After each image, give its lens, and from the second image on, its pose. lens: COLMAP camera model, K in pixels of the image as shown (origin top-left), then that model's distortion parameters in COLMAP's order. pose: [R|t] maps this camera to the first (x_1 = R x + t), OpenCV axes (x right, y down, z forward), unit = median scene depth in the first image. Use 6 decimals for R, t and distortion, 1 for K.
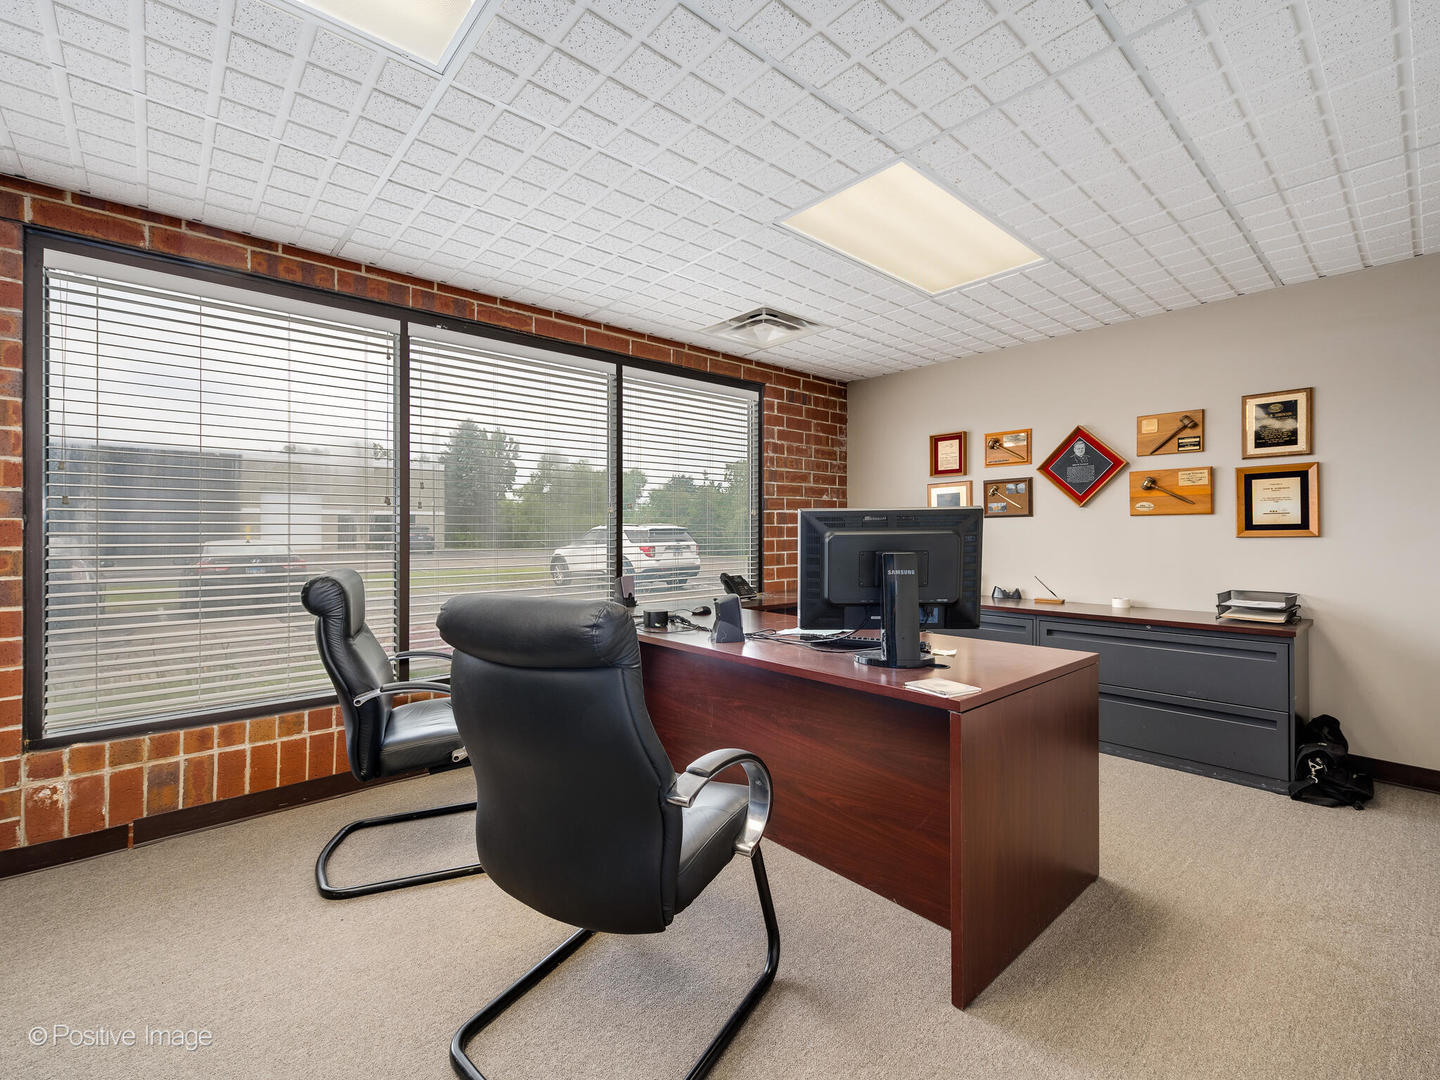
lens RADIAL K [[630.1, 0, 720.0], [0, 630.1, 540.0], [0, 0, 1]] dist [0.000557, -0.003874]
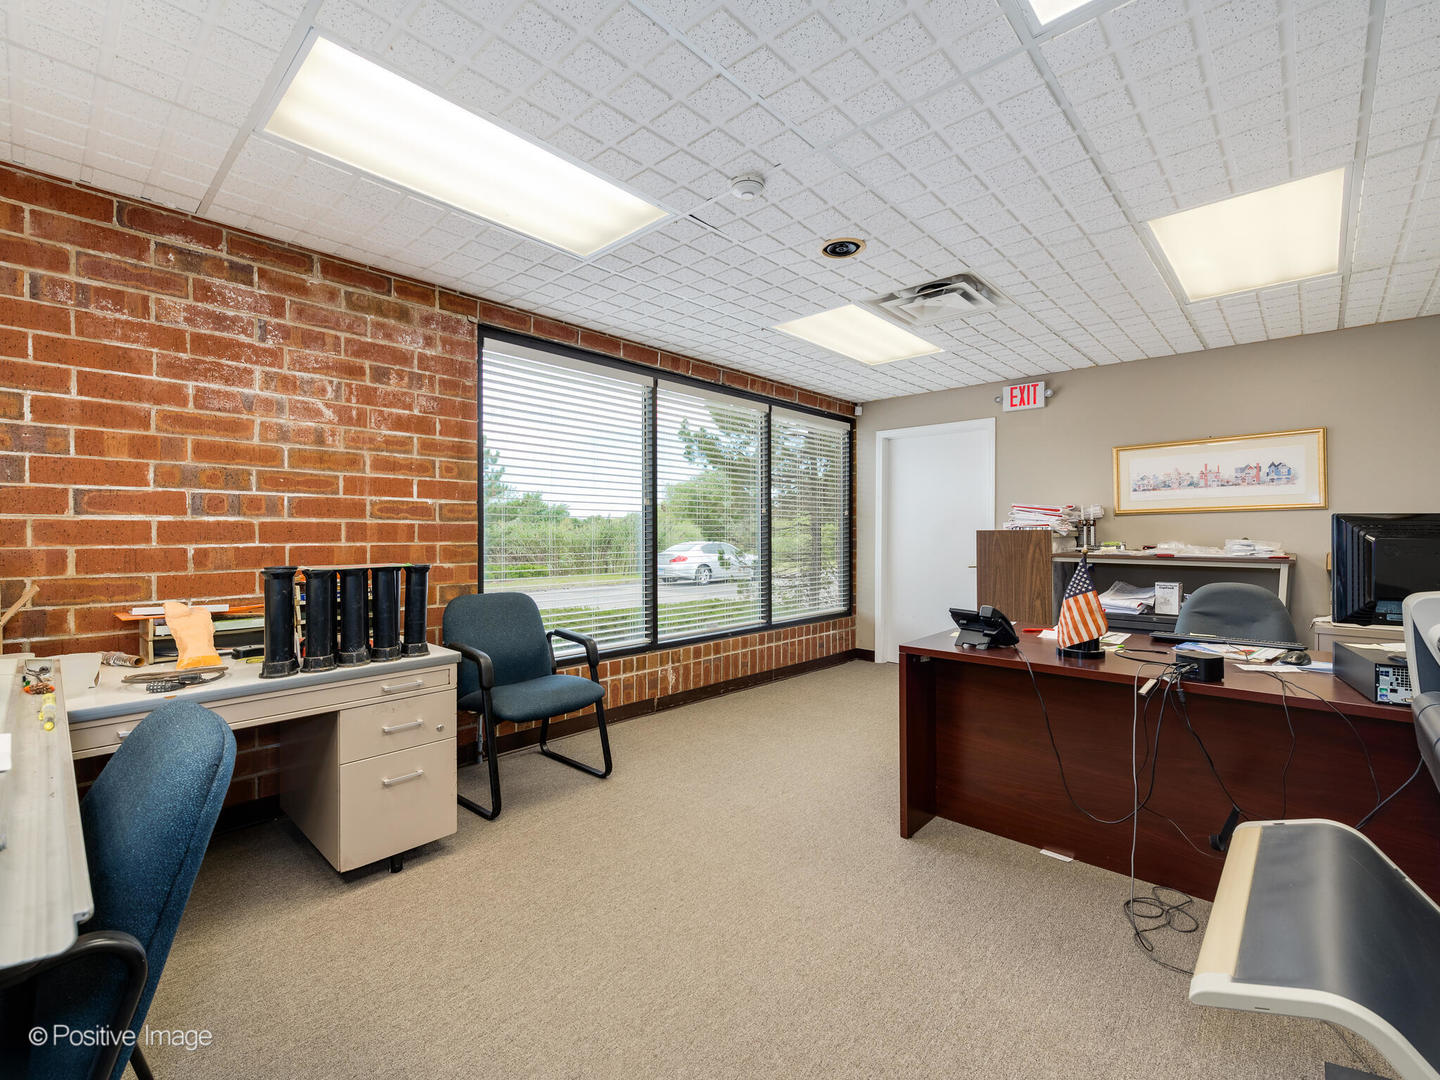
lens RADIAL K [[643.9, 0, 725.7], [0, 643.9, 538.6], [0, 0, 1]] dist [0.008699, 0.000059]
pose [[0.993562, -0.000844, 0.113282, -0.271810], [0.001848, 0.999960, -0.008761, 0.003637], [-0.113270, 0.008914, 0.993524, -0.236196]]
